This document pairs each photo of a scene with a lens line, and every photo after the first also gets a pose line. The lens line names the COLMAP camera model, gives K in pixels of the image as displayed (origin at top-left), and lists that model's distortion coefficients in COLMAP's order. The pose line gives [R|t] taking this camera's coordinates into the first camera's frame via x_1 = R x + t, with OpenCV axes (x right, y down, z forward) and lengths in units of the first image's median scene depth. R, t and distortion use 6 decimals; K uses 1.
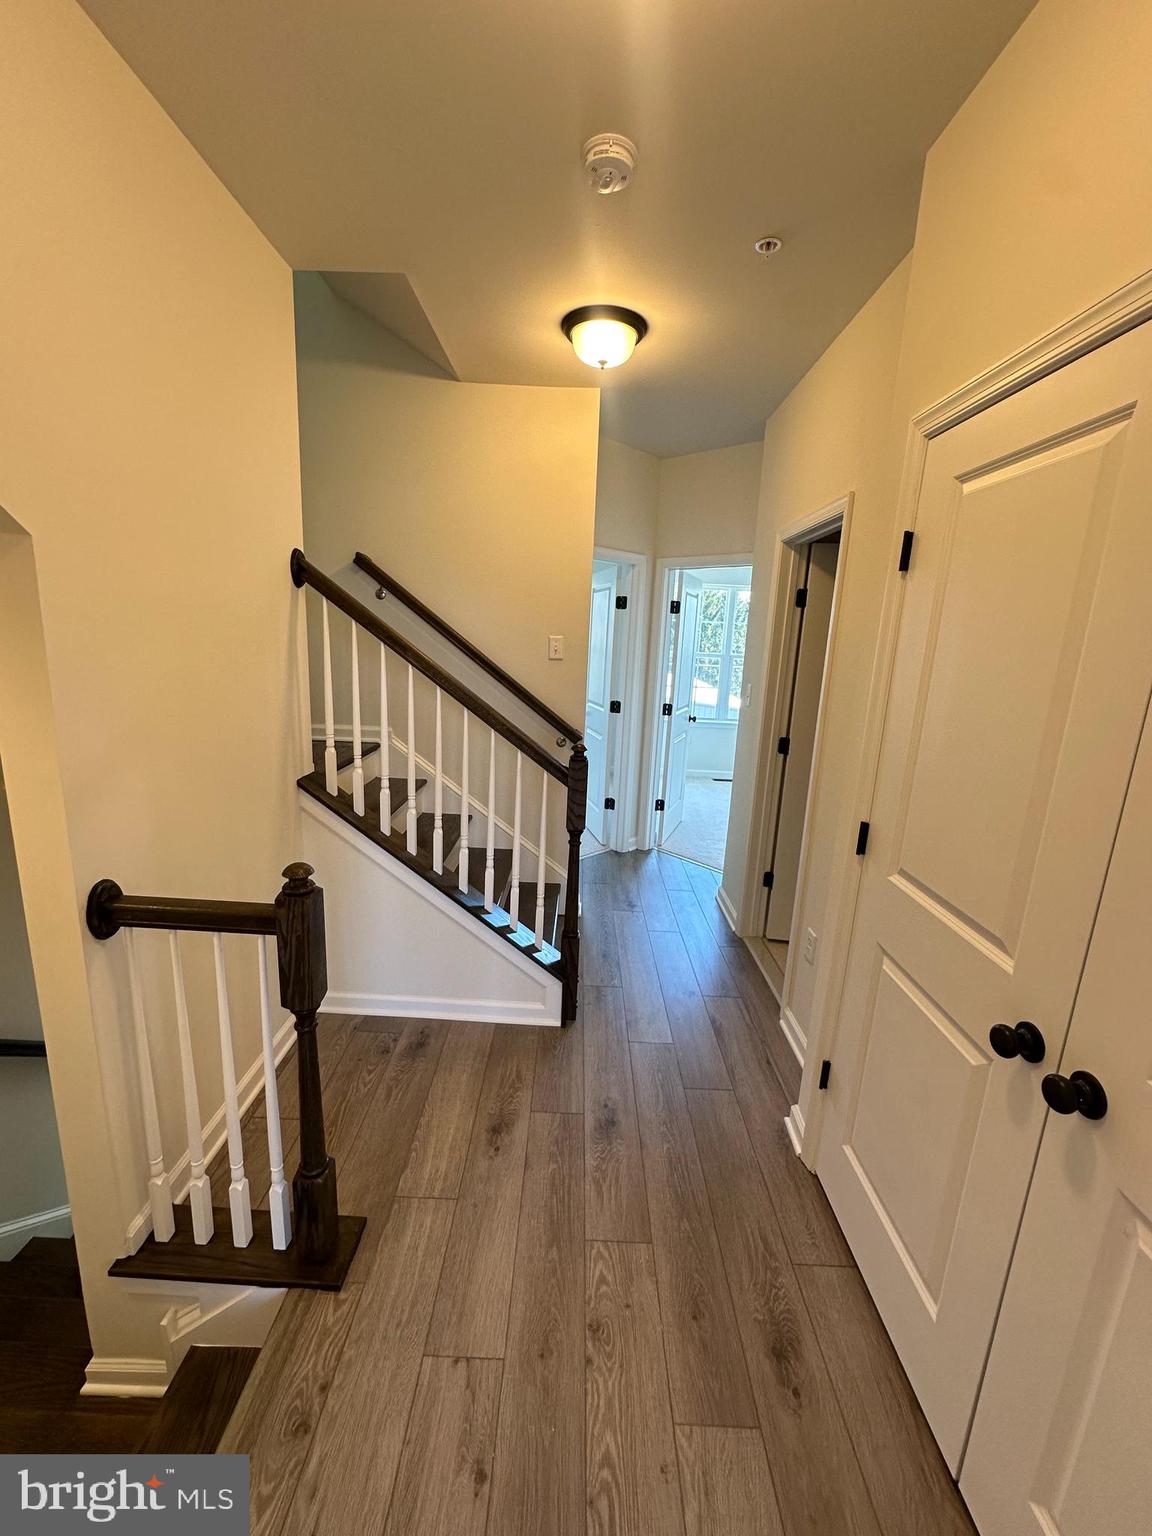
lens RADIAL K [[612.4, 0, 577.9], [0, 612.4, 767.1], [0, 0, 1]] dist [-0.004198, 0.000002]
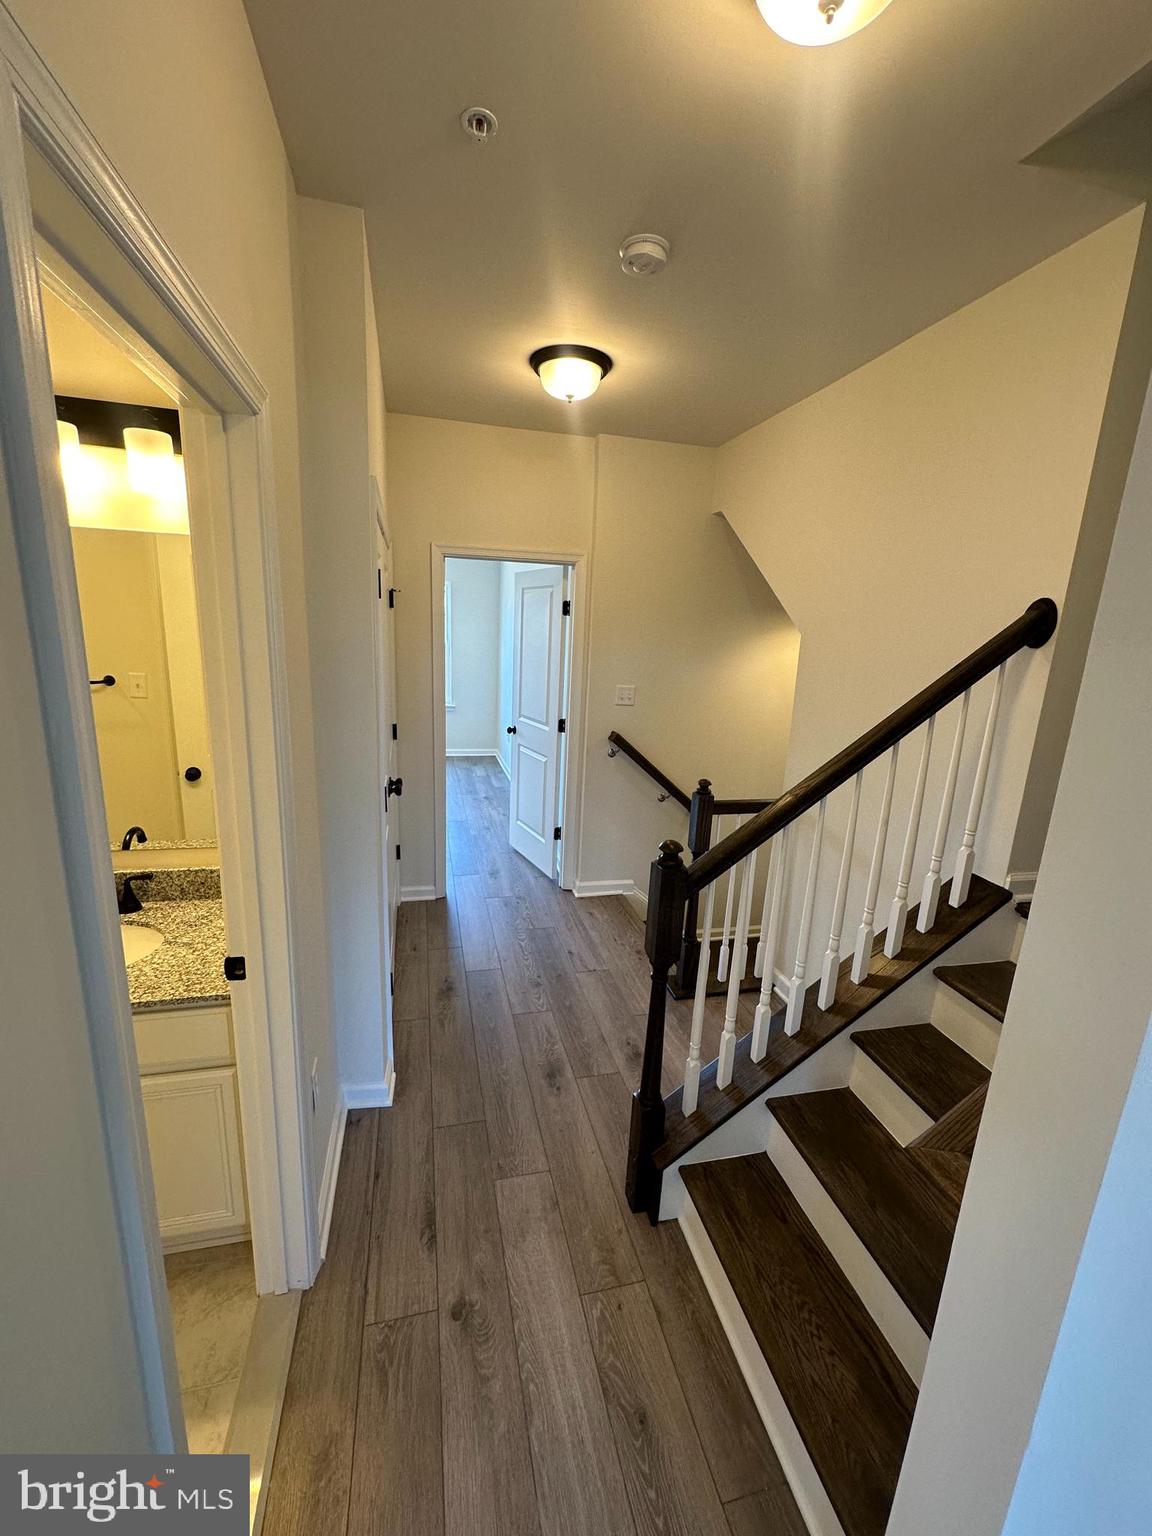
lens RADIAL K [[612.4, 0, 578.7], [0, 612.4, 767.5], [0, 0, 1]] dist [-0.004198, 0.000002]
pose [[-0.963804, -0.029940, -0.264926, 0.355562], [-0.137812, 0.906576, 0.398908, -0.460127], [0.228232, 0.420980, -0.877888, 1.929507]]
